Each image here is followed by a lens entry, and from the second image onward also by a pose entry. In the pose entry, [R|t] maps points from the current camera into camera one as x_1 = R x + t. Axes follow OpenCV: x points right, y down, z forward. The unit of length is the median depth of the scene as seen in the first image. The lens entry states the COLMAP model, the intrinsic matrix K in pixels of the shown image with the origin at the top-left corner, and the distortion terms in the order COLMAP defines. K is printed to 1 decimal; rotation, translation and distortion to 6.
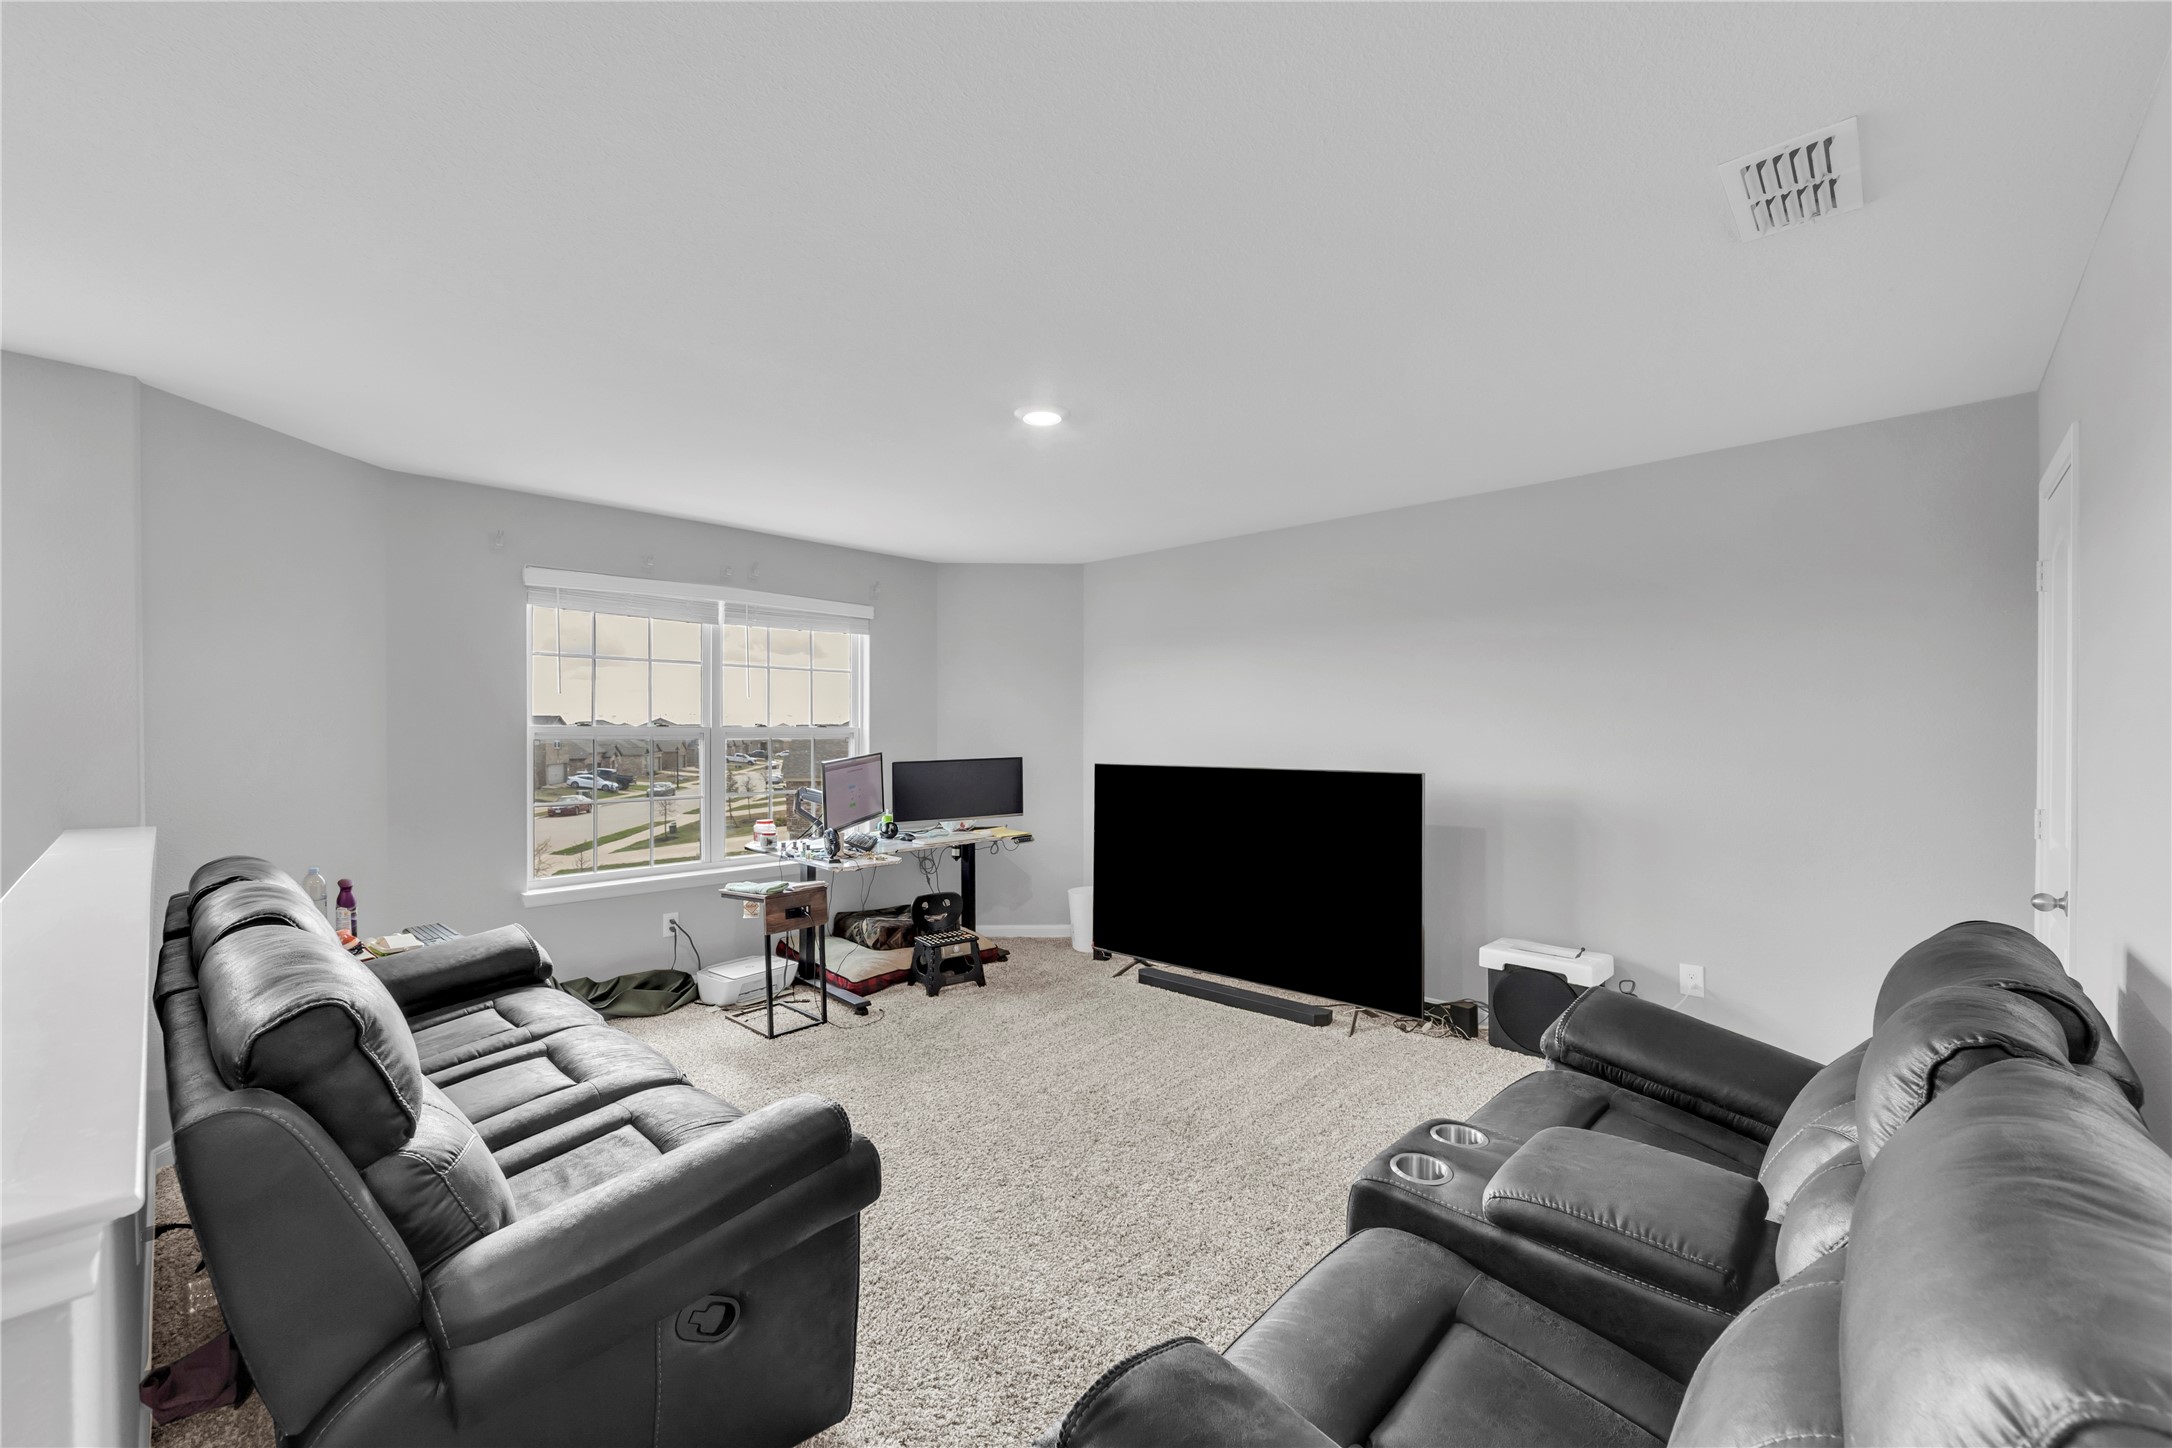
lens RADIAL K [[863.7, 0, 1072.4], [0, 863.7, 730.4], [0, 0, 1]] dist [-0.000198, -0.000065]
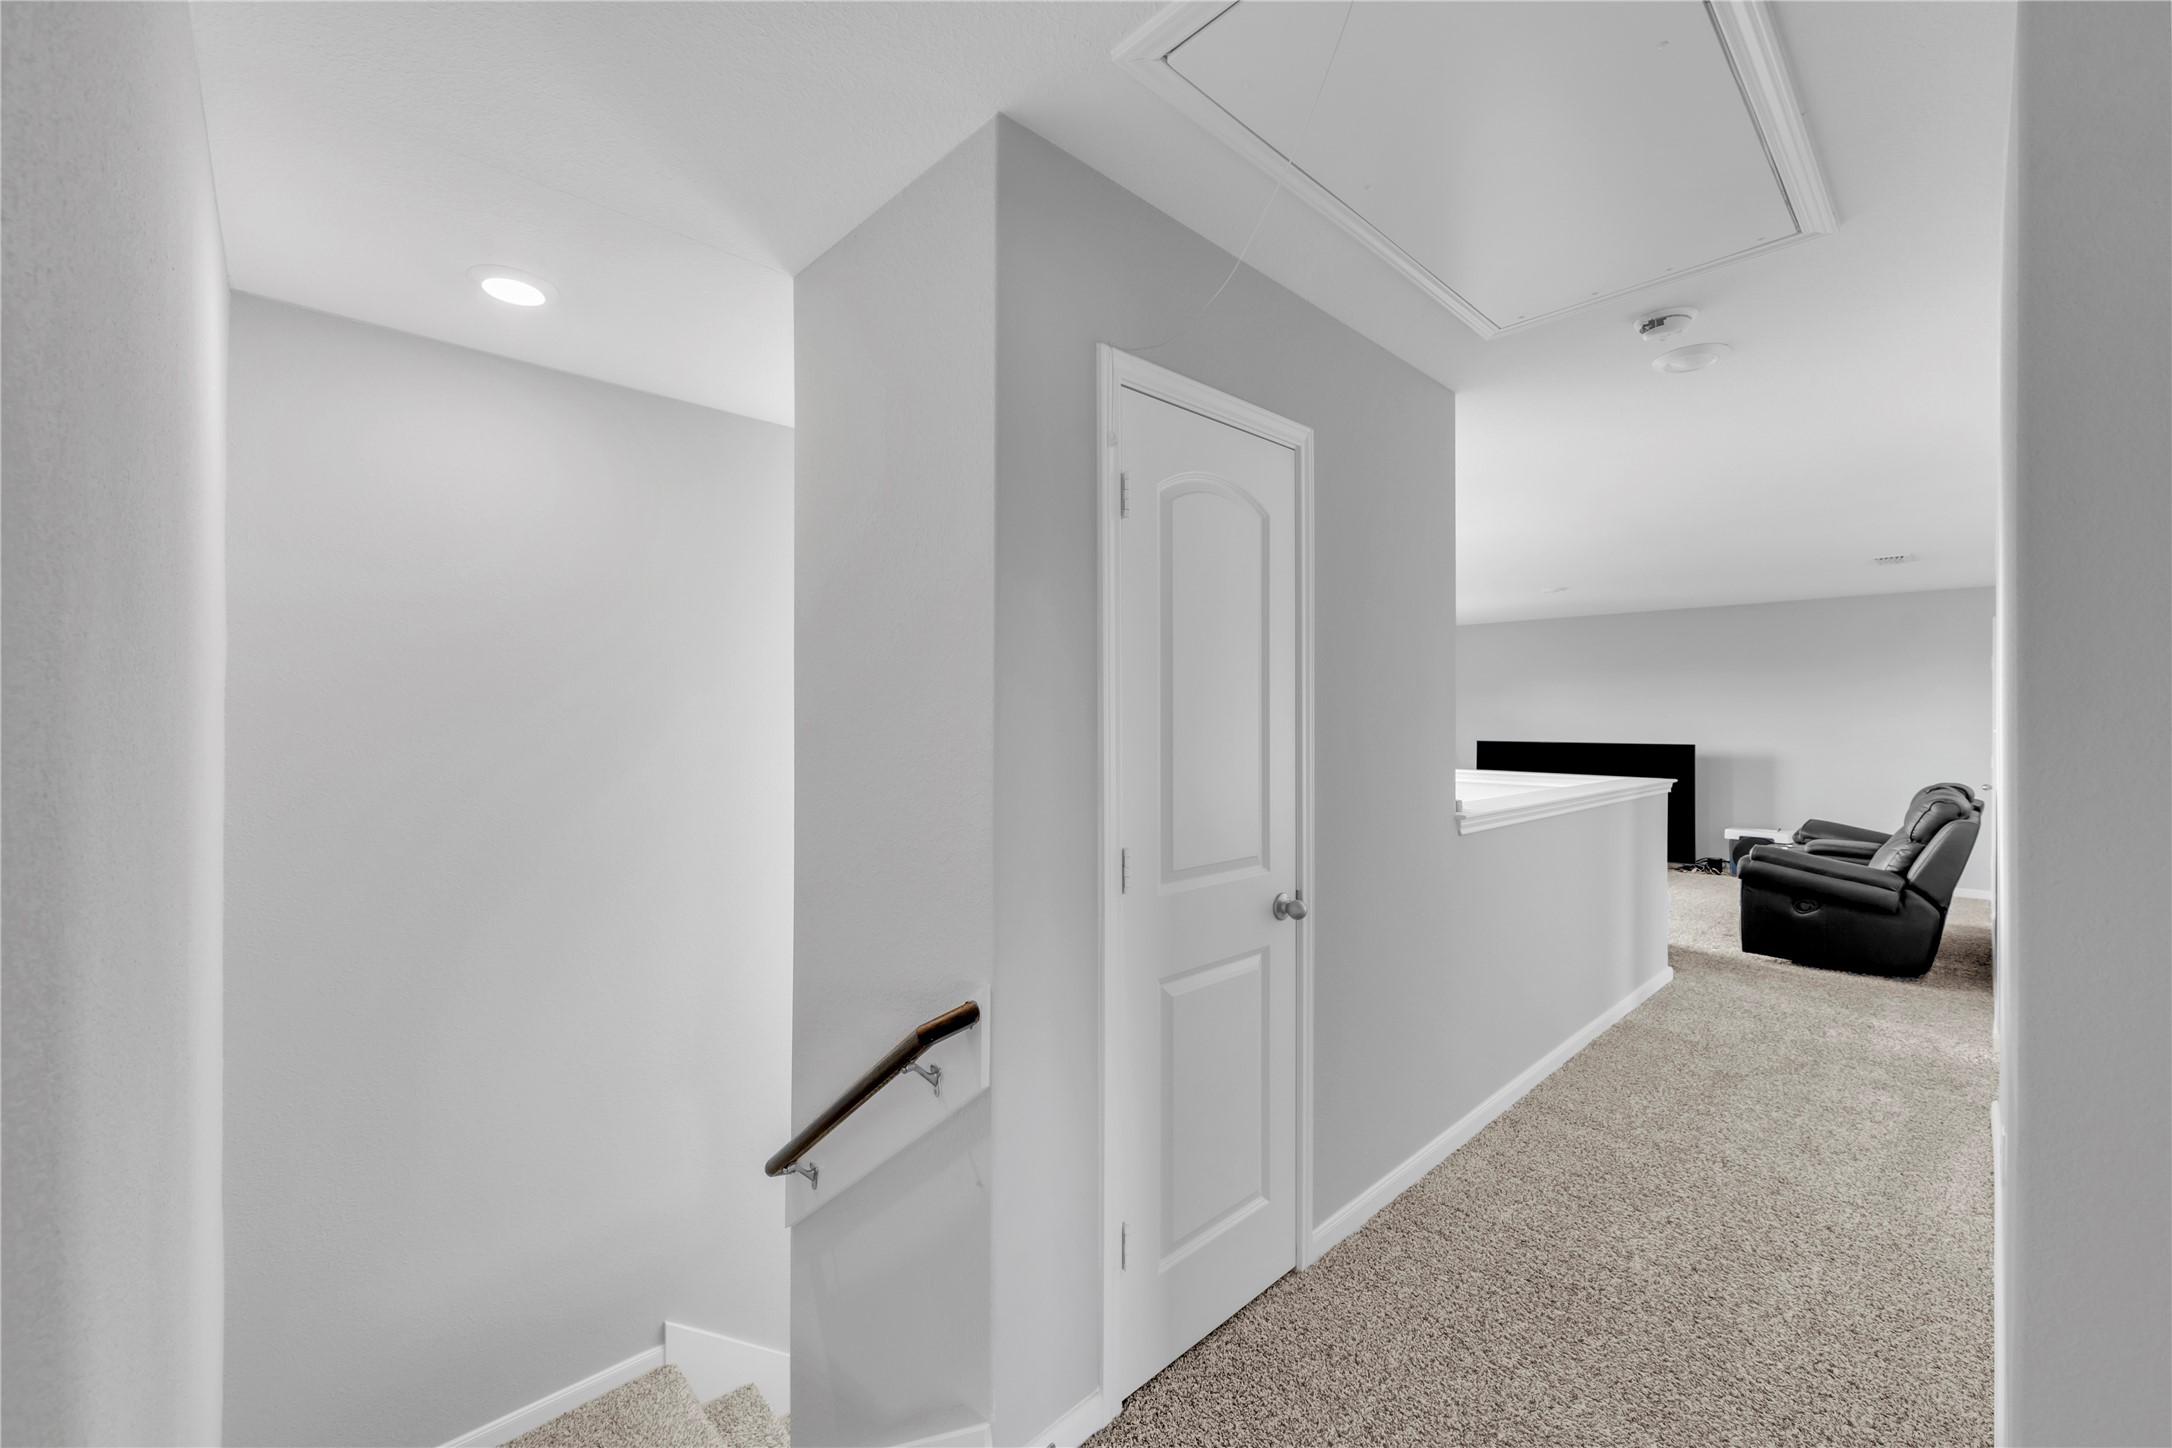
lens RADIAL K [[863.7, 0, 1098.1], [0, 863.7, 721.3], [0, 0, 1]] dist [-0.000198, -0.000065]
pose [[0.999449, 0.006717, -0.032504, -1.791739], [-0.006966, 0.999947, -0.007572, 0.024835], [0.032451, 0.007794, 0.999443, -2.091956]]
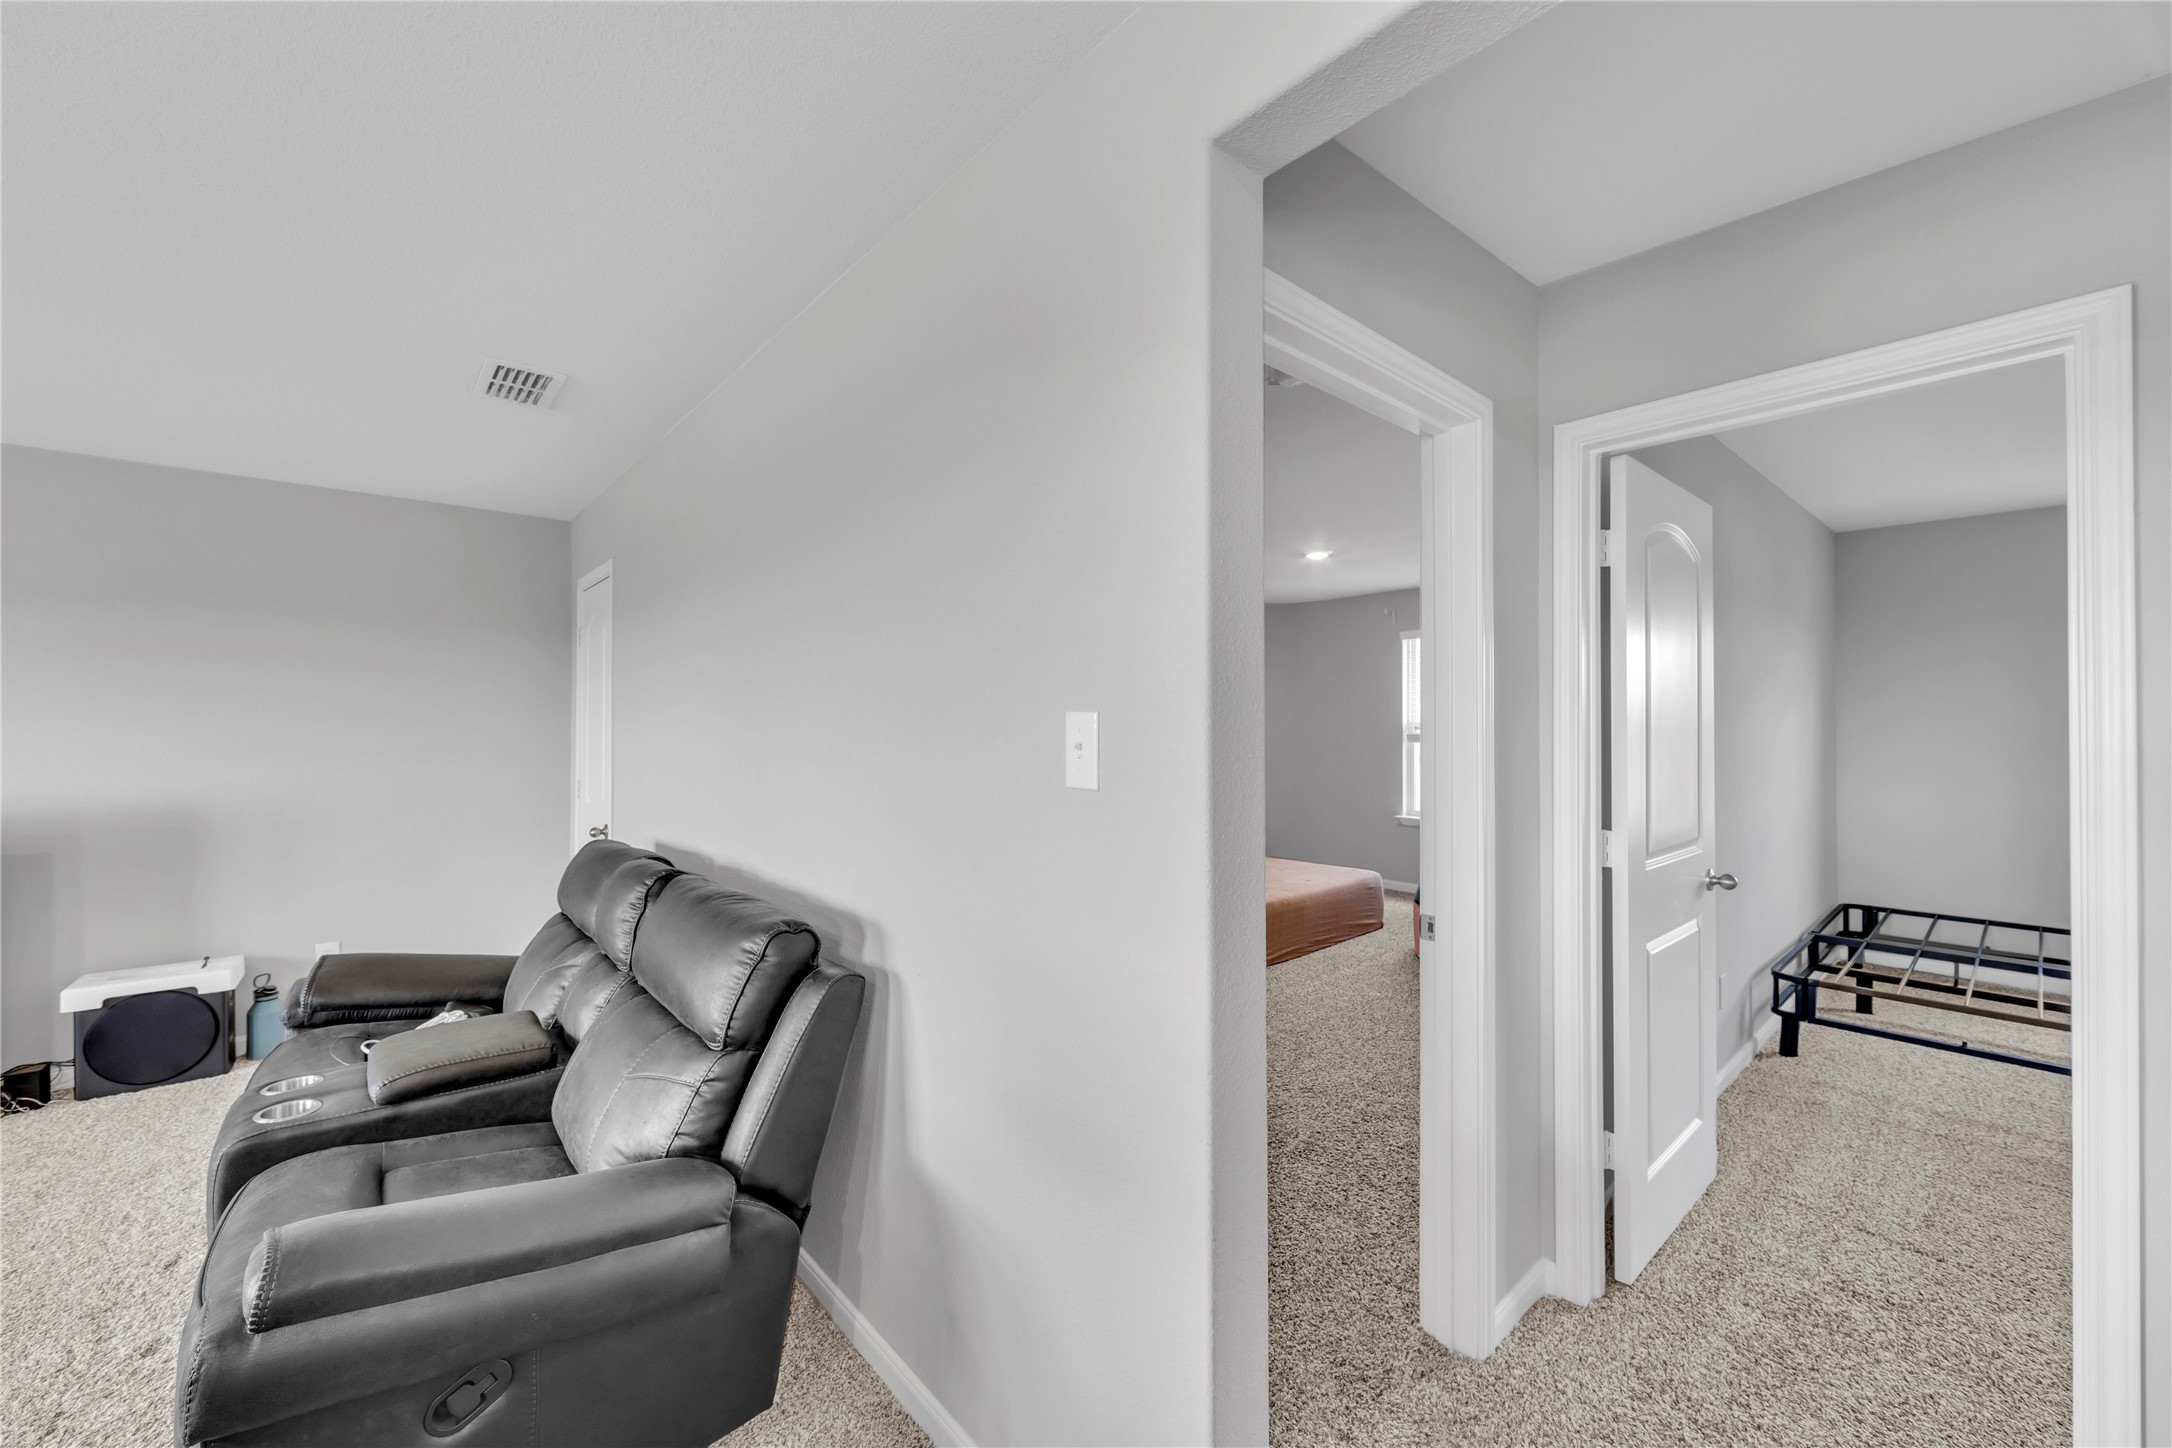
lens RADIAL K [[863.7, 0, 1086.0], [0, 863.7, 722.4], [0, 0, 1]] dist [-0.000198, -0.000065]
pose [[0.093023, 0.011870, 0.995593, -0.499727], [0.000664, 0.999928, -0.011984, -0.000107], [-0.995664, 0.001776, 0.093009, -0.132626]]
